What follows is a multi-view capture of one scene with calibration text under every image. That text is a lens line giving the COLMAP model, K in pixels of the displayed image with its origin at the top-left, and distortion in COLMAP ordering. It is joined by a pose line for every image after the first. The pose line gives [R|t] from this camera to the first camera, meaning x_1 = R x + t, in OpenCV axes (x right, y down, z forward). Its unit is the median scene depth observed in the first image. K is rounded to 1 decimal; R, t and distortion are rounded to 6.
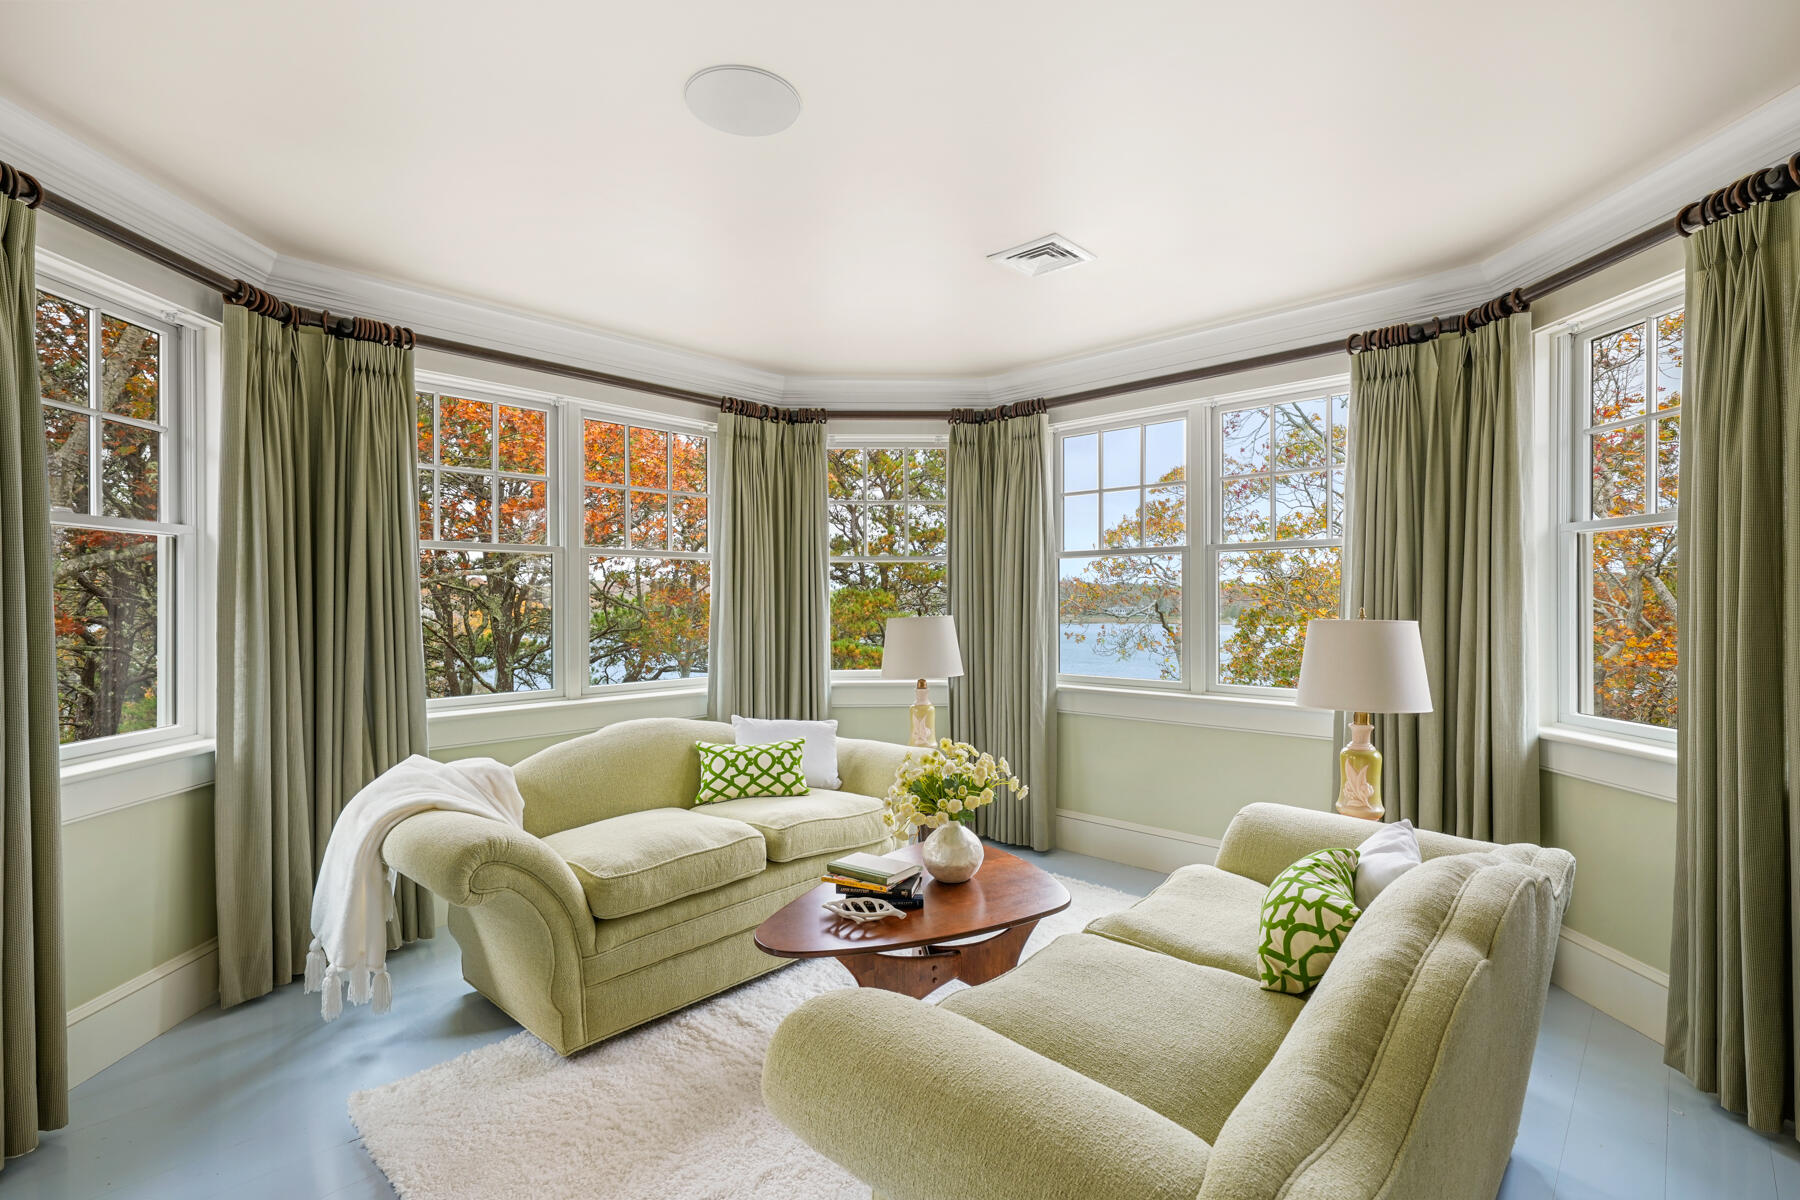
lens RADIAL K [[855.0, 0, 900.0], [0, 855.0, 600.0], [0, 0, 1]] dist [0.000921, 0.000129]
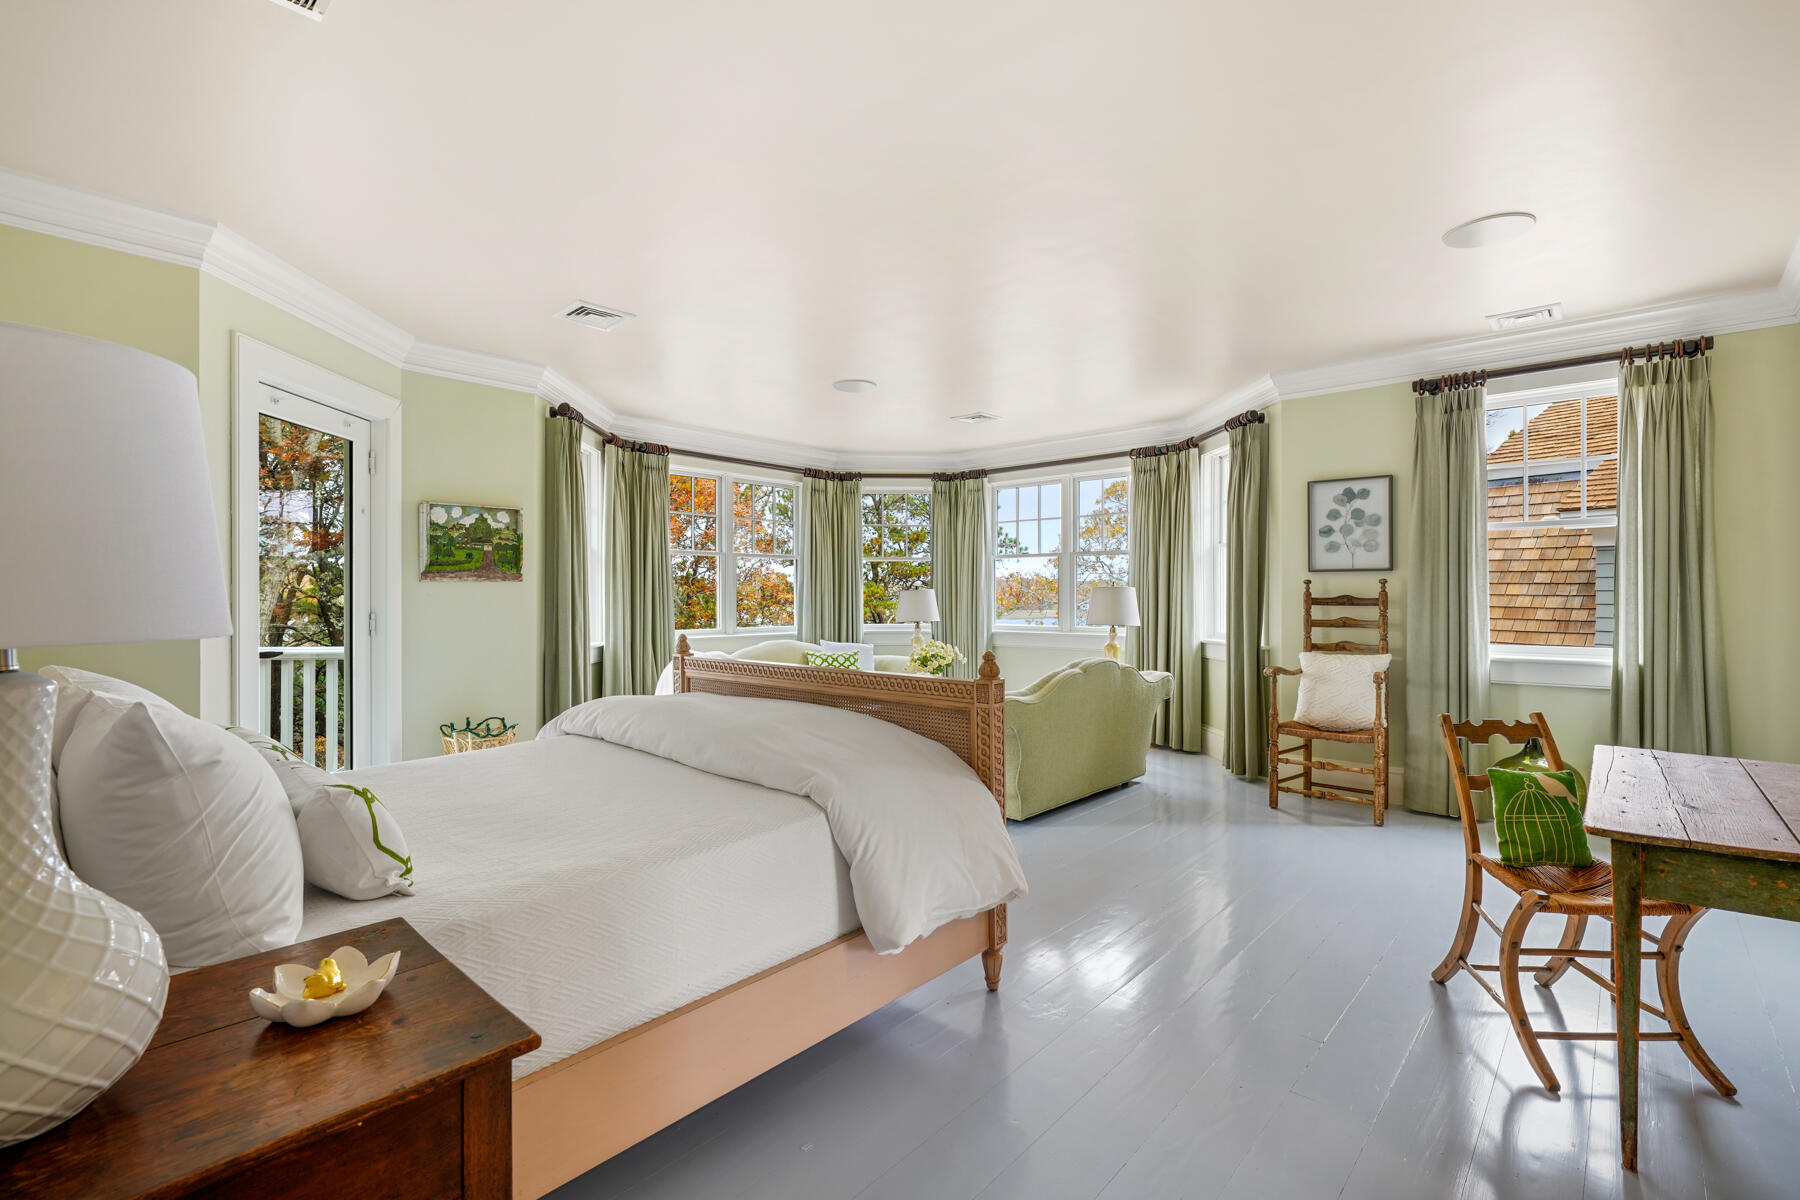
lens RADIAL K [[819.7, 0, 900.0], [0, 819.7, 600.0], [0, 0, 1]] dist [0.000216, 0.000853]
pose [[0.999766, 0.001068, 0.021620, -0.047068], [-0.001176, 0.999987, 0.005014, 0.028939], [-0.021614, -0.005038, 0.999754, -0.720598]]
